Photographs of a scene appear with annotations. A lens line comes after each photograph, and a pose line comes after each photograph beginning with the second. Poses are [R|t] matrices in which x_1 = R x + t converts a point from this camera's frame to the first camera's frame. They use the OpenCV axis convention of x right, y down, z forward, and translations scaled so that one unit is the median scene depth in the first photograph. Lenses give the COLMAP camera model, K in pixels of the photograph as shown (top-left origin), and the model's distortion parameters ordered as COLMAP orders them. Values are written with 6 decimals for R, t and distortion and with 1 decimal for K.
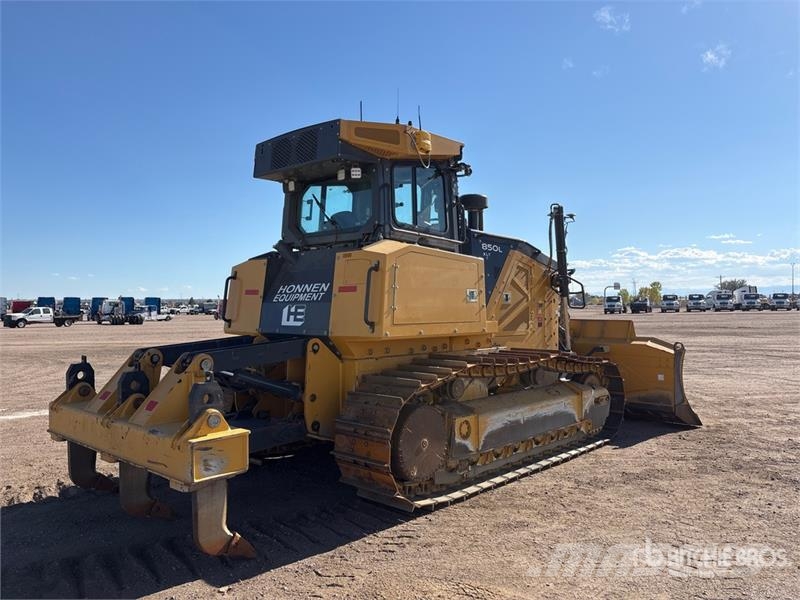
lens RADIAL K [[610.8, 0, 412.1], [0, 610.8, 303.9], [0, 0, 1]] dist [0.056689, -0.072539]
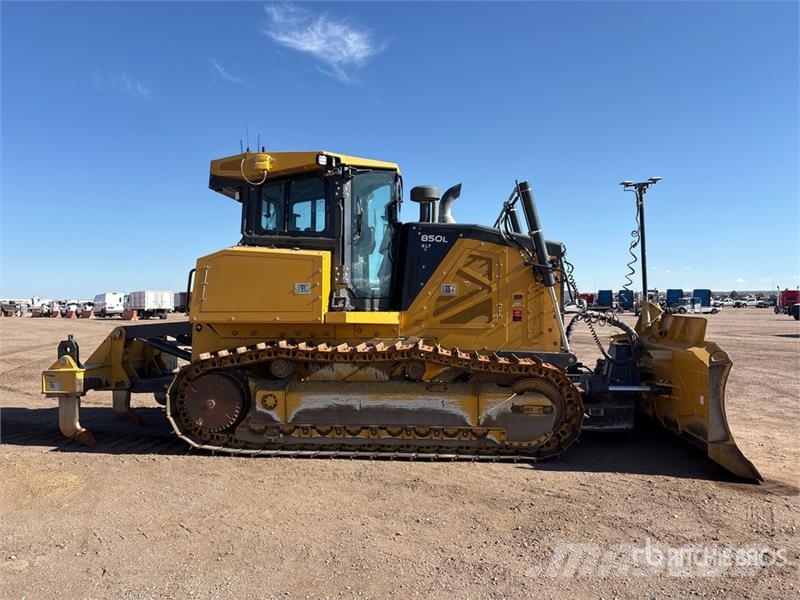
lens RADIAL K [[610.8, 0, 401.9], [0, 610.8, 306.3], [0, 0, 1]] dist [0.056689, -0.072539]
pose [[0.610105, 0.010879, -0.792246, 0.876683], [0.002014, 0.999881, 0.015281, 0.002147], [0.792318, -0.010918, 0.610011, 0.355185]]
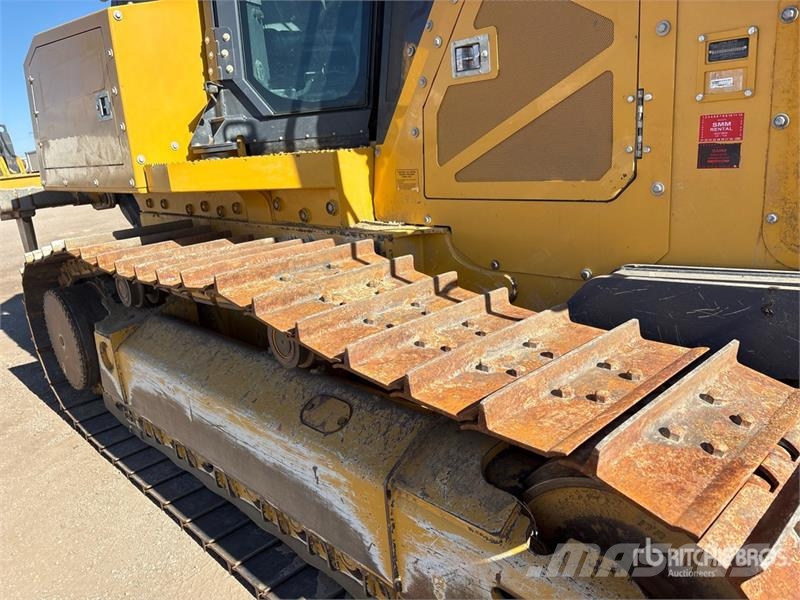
lens RADIAL K [[610.8, 0, 399.4], [0, 610.8, 303.9], [0, 0, 1]] dist [0.056689, -0.072539]
pose [[-0.073971, 0.284082, -0.955942, 0.454429], [0.096431, 0.956114, 0.276671, 0.016221], [0.992587, -0.071717, -0.098119, 0.991106]]
